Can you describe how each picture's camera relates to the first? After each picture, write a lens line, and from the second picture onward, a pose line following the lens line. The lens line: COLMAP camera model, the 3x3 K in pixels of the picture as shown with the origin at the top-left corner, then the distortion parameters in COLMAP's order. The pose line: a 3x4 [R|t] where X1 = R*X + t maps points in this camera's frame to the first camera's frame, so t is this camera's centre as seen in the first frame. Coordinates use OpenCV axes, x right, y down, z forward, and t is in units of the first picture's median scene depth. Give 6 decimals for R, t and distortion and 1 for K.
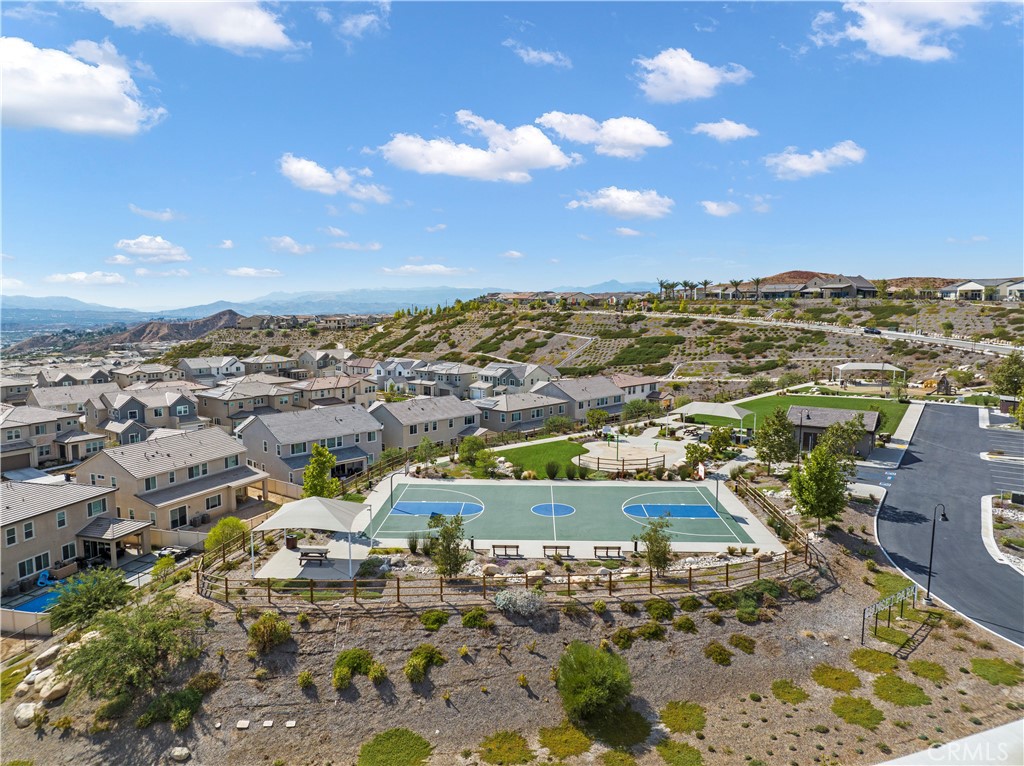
lens RADIAL K [[709.6, 0, 512.0], [0, 709.6, 383.0], [0, 0, 1]] dist [-0.036345, 0.005657]
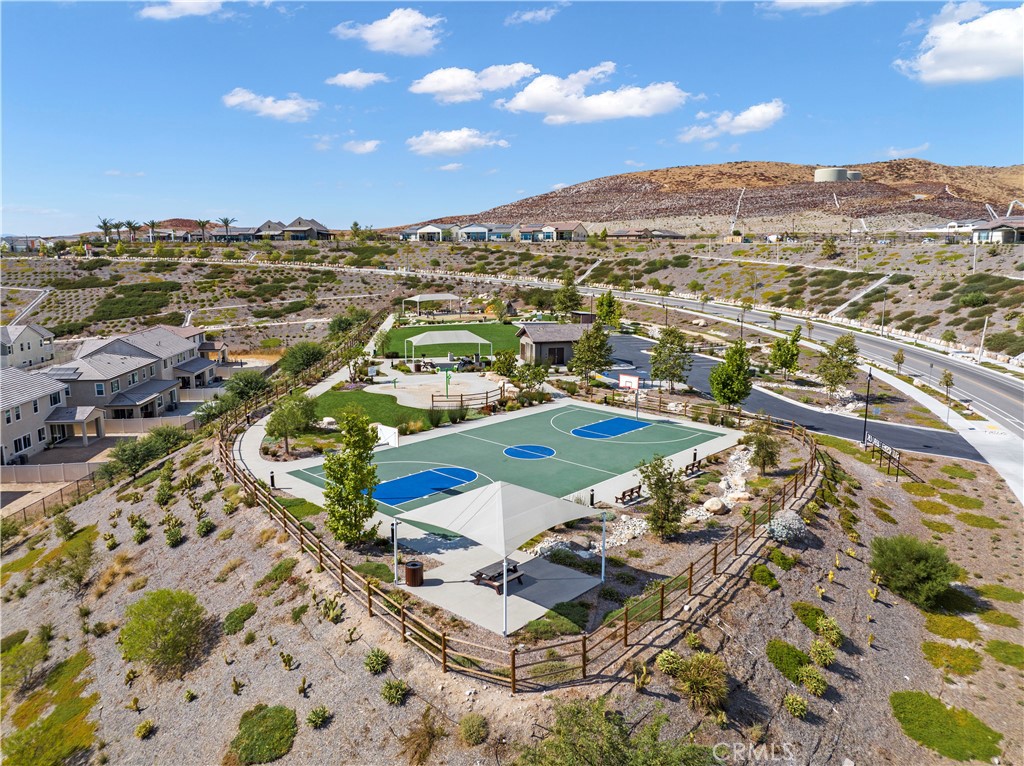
lens RADIAL K [[709.6, 0, 512.0], [0, 709.6, 383.0], [0, 0, 1]] dist [-0.036345, 0.005657]
pose [[0.663045, -0.134856, 0.736333, -0.152623], [0.084787, 0.990839, 0.105120, 0.001734], [-0.743763, -0.007268, 0.668404, 0.121023]]
